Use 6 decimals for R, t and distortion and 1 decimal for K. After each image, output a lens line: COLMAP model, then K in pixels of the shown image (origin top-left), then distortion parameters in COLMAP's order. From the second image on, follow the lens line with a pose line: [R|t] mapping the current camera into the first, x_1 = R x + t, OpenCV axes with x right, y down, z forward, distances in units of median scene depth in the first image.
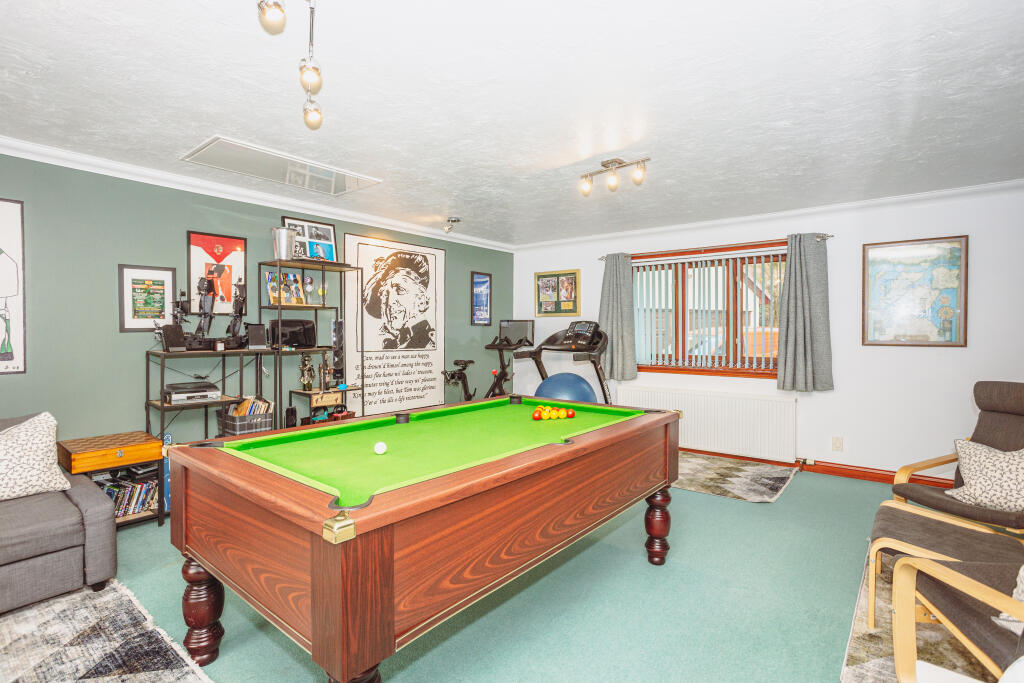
lens RADIAL K [[499.9, 0, 508.3], [0, 499.9, 334.3], [0, 0, 1]] dist [-0.003739, 0.001331]
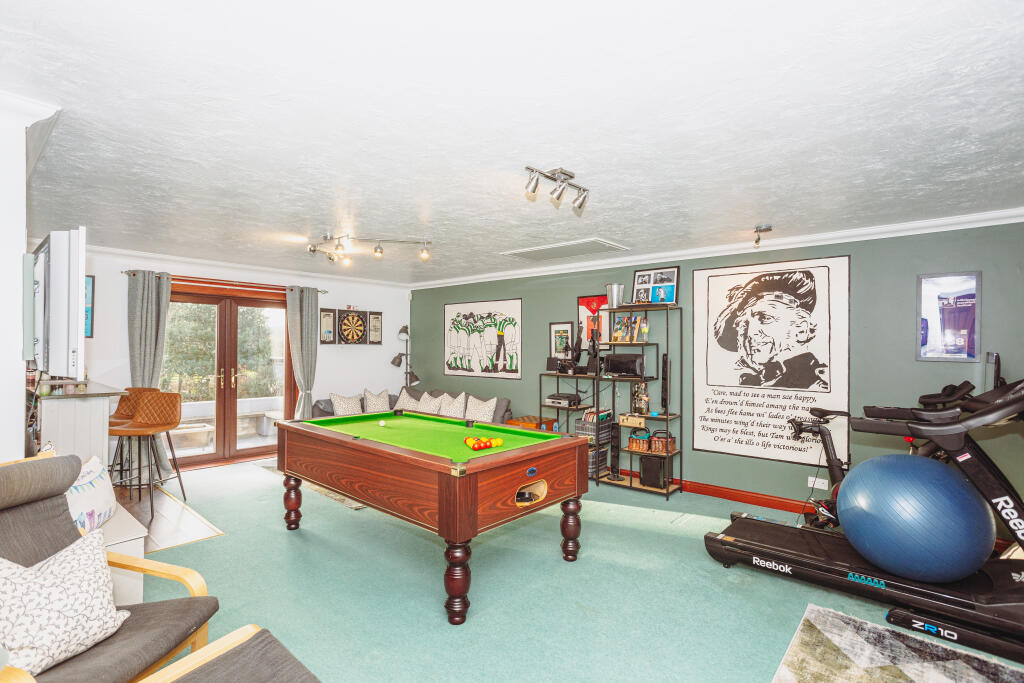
lens RADIAL K [[499.9, 0, 508.4], [0, 499.9, 344.6], [0, 0, 1]] dist [-0.003739, 0.001331]
pose [[-0.013238, -0.002332, -0.999910, 0.666706], [-0.010003, 0.999948, -0.002199, -0.037481], [0.999862, 0.009973, -0.013261, 0.578611]]
